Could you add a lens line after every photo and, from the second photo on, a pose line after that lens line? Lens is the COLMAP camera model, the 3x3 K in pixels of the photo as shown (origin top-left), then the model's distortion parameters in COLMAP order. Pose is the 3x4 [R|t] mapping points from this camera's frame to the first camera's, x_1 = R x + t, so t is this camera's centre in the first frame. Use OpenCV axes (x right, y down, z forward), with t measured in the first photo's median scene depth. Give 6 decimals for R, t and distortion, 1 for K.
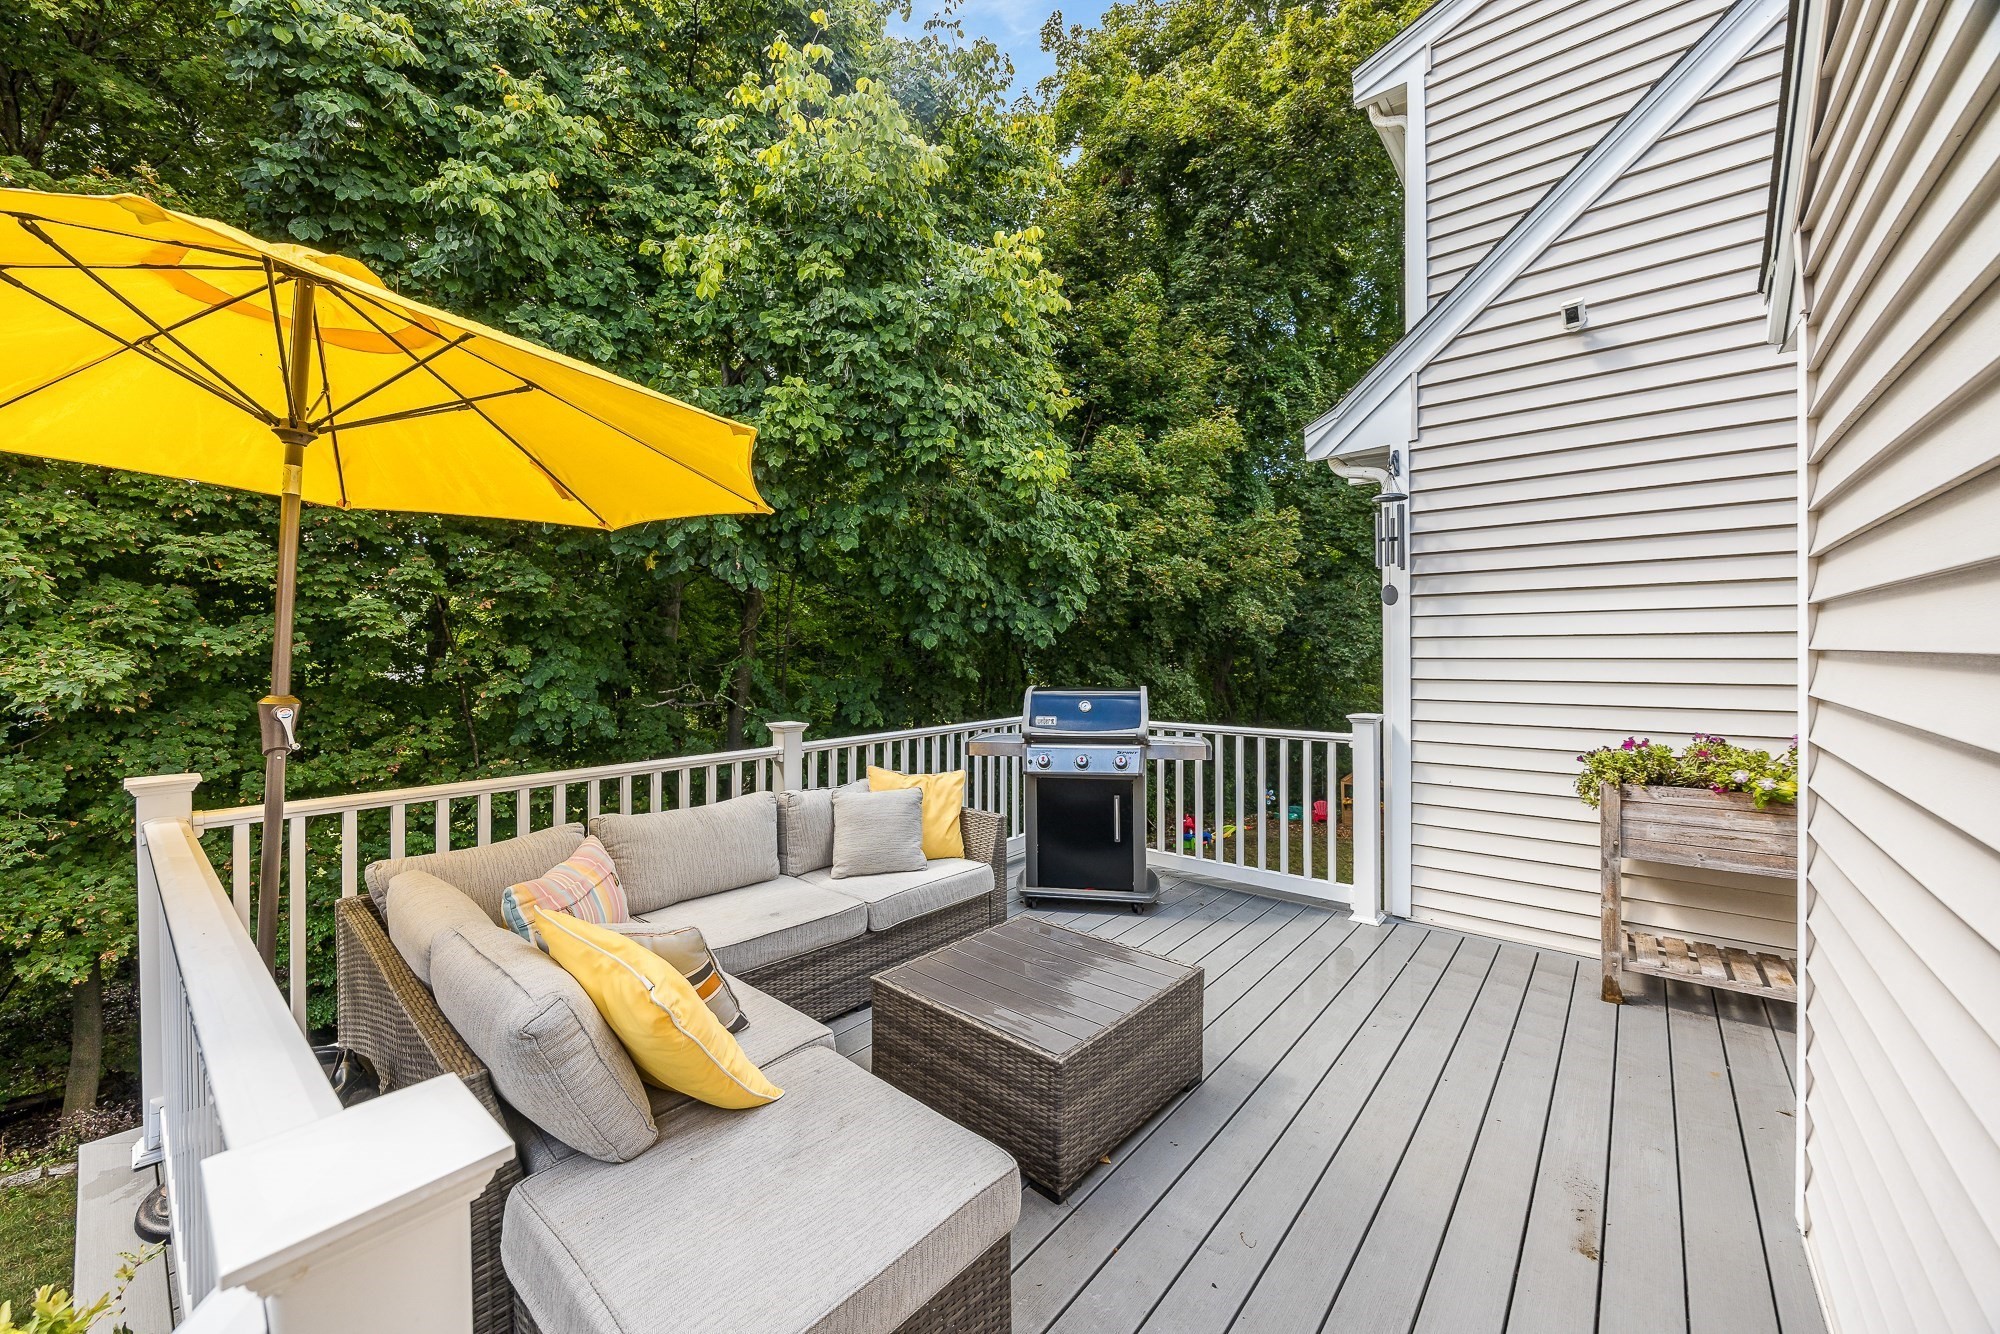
lens RADIAL K [[773.5, 0, 991.9], [0, 773.5, 645.1], [0, 0, 1]] dist [-0.001839, -0.000355]
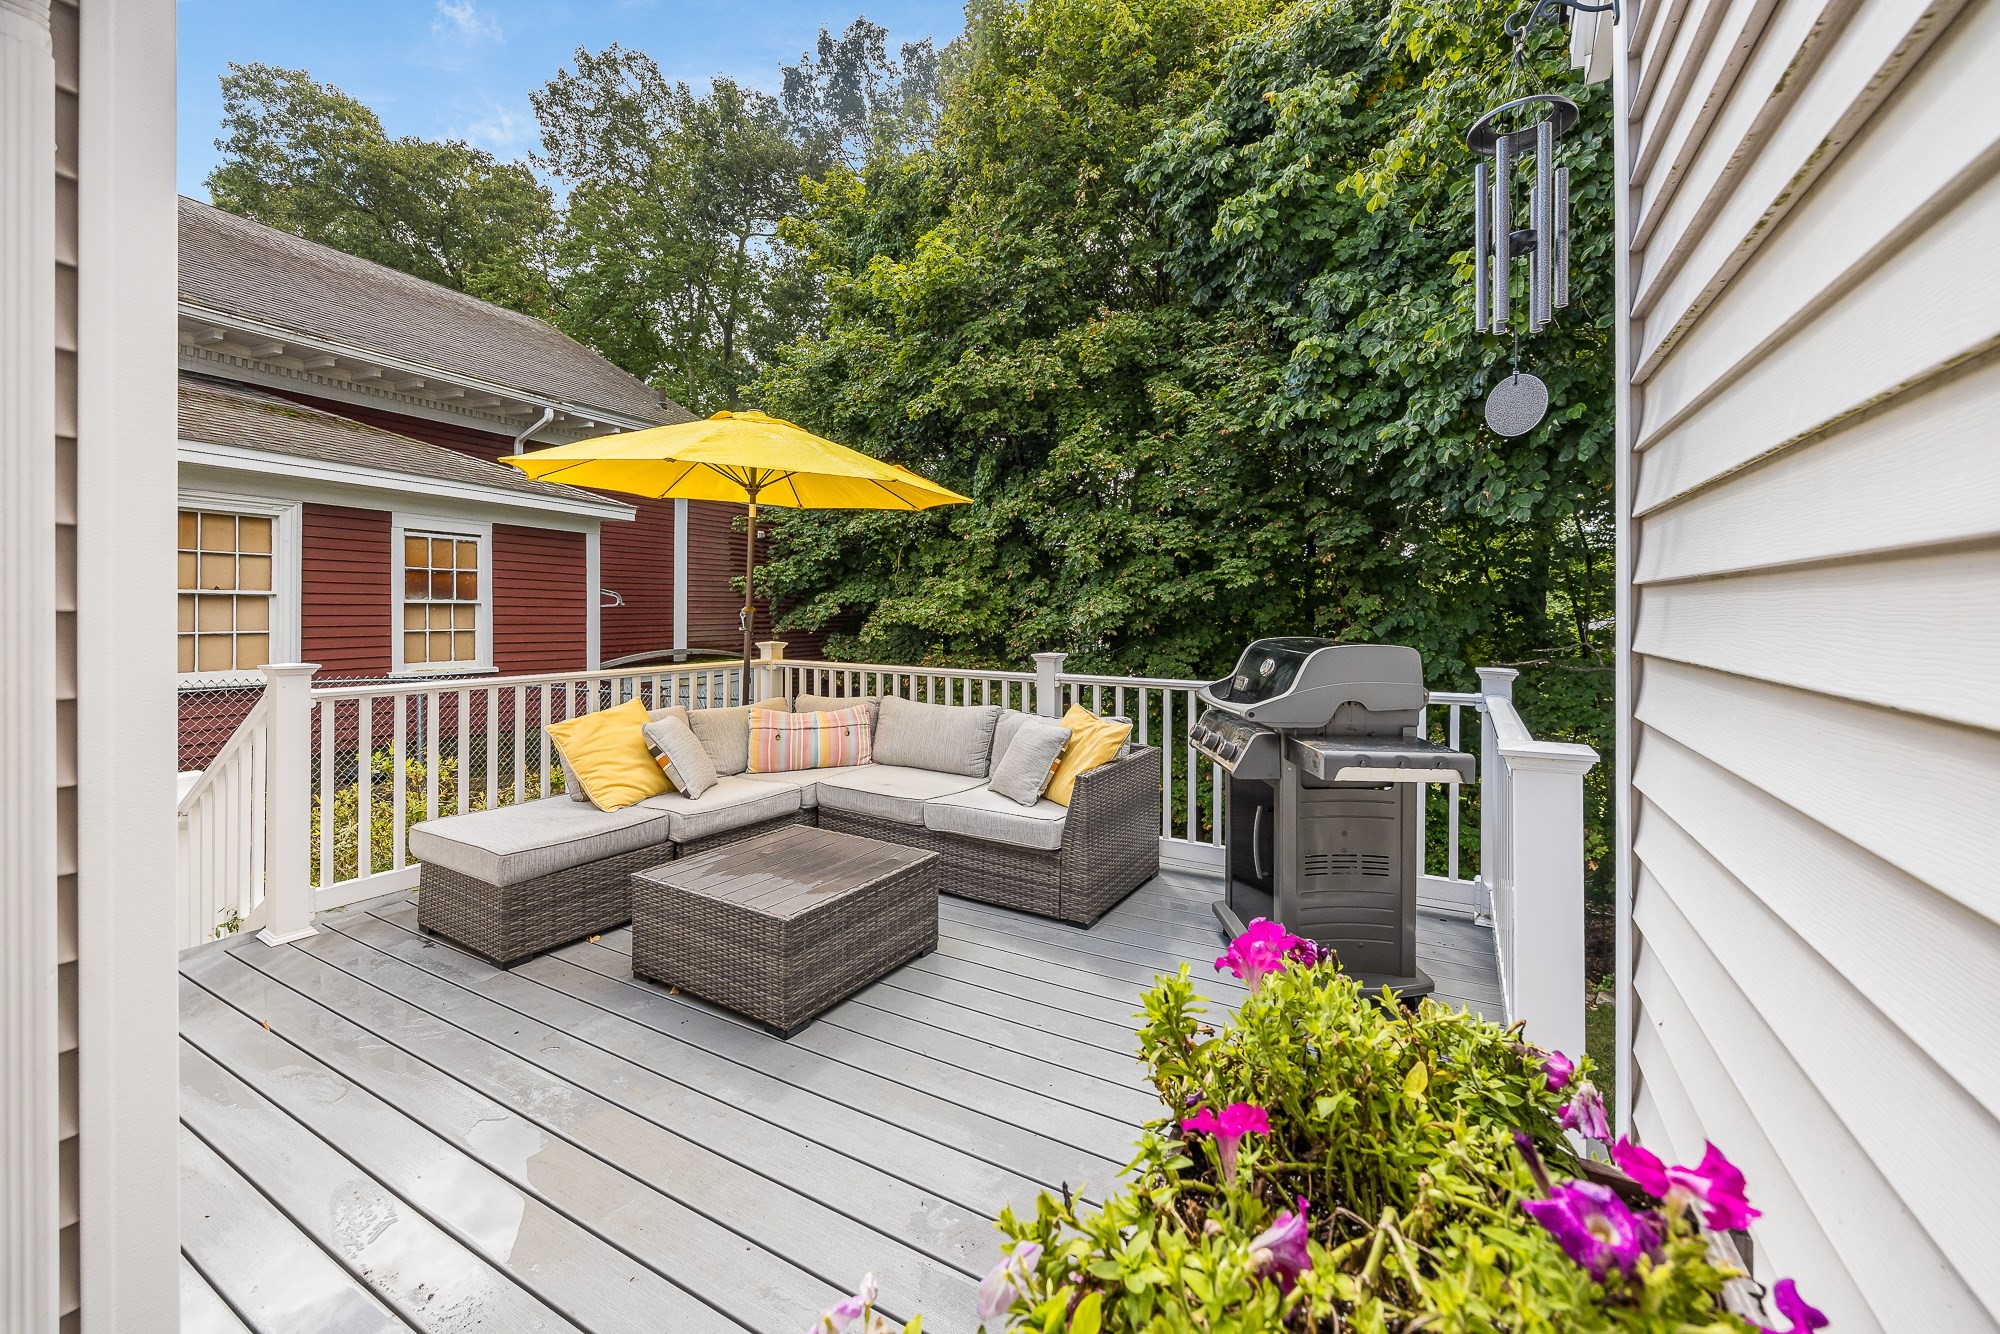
lens RADIAL K [[785.5, 0, 996.8], [0, 785.5, 604.6], [0, 0, 1]] dist [-0.000978, -0.000096]
pose [[0.185879, 0.002645, -0.982569, 0.862273], [-0.000621, 0.999996, 0.002575, 0.029030], [0.982572, 0.000132, 0.185880, 0.749318]]
